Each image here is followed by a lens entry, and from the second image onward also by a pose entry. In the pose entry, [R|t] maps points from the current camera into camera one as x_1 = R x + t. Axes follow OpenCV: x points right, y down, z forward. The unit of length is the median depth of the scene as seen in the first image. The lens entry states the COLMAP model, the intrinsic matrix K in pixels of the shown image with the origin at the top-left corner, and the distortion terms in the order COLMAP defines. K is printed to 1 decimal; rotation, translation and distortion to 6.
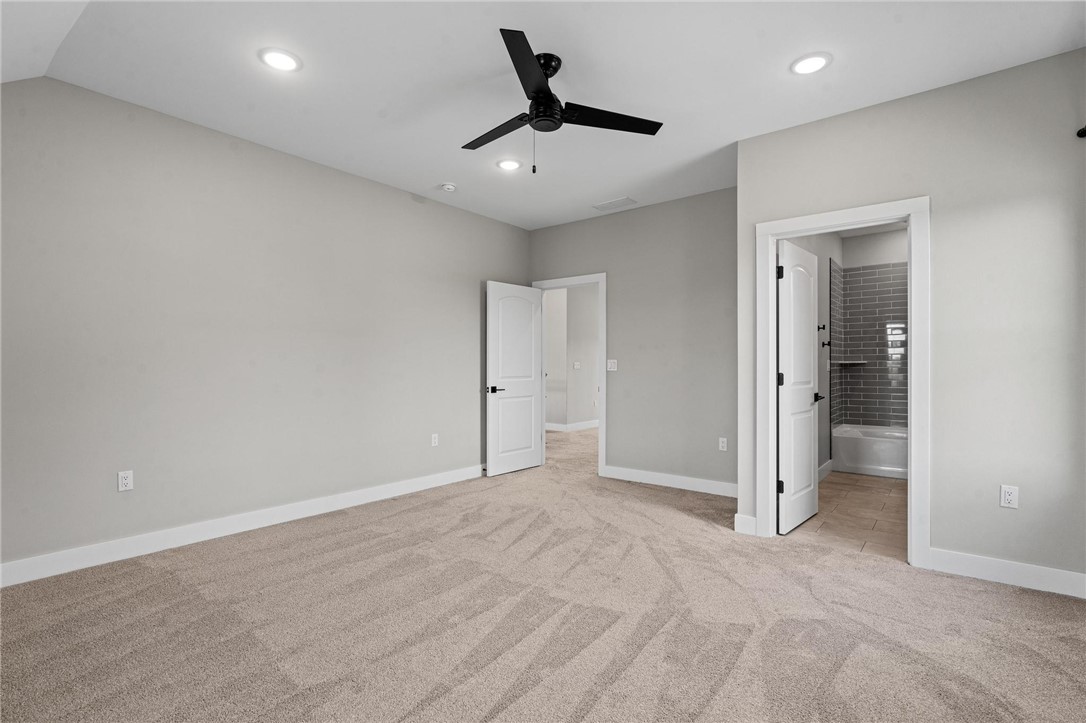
lens RADIAL K [[513.5, 0, 547.8], [0, 513.5, 363.5], [0, 0, 1]] dist [-0.002241, -0.000198]
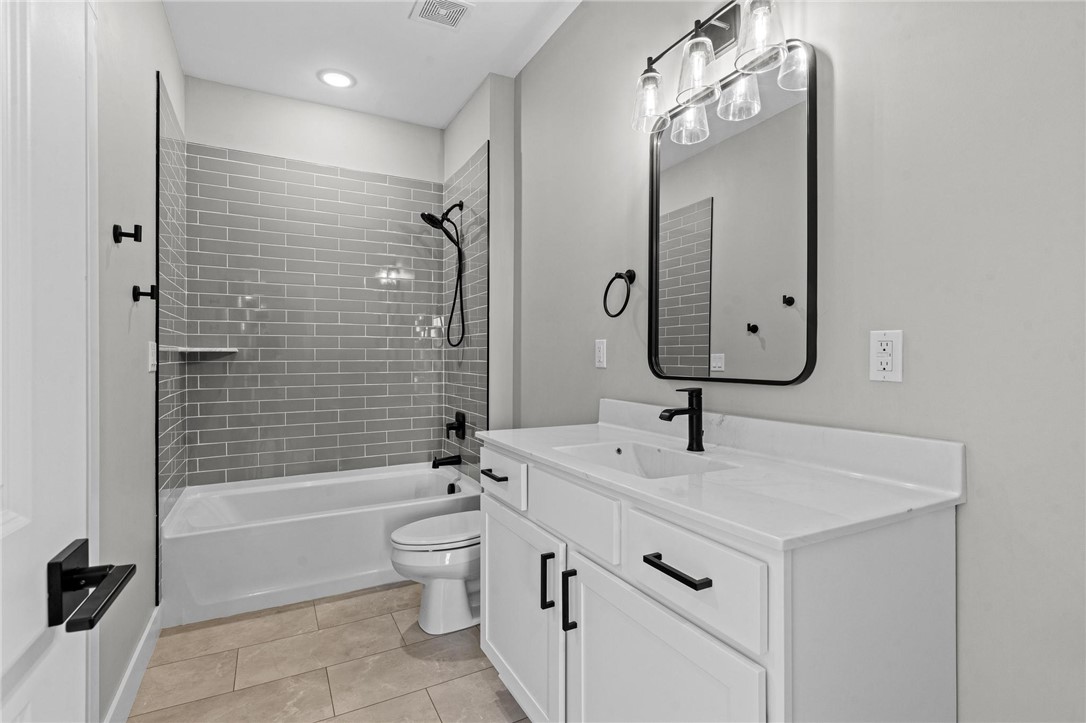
lens RADIAL K [[513.5, 0, 548.5], [0, 513.5, 360.3], [0, 0, 1]] dist [-0.002241, -0.000198]
pose [[0.392797, -0.002135, 0.919623, 0.293705], [-0.004980, 0.999978, 0.004449, 0.003423], [-0.919612, -0.006328, 0.392778, 0.543881]]
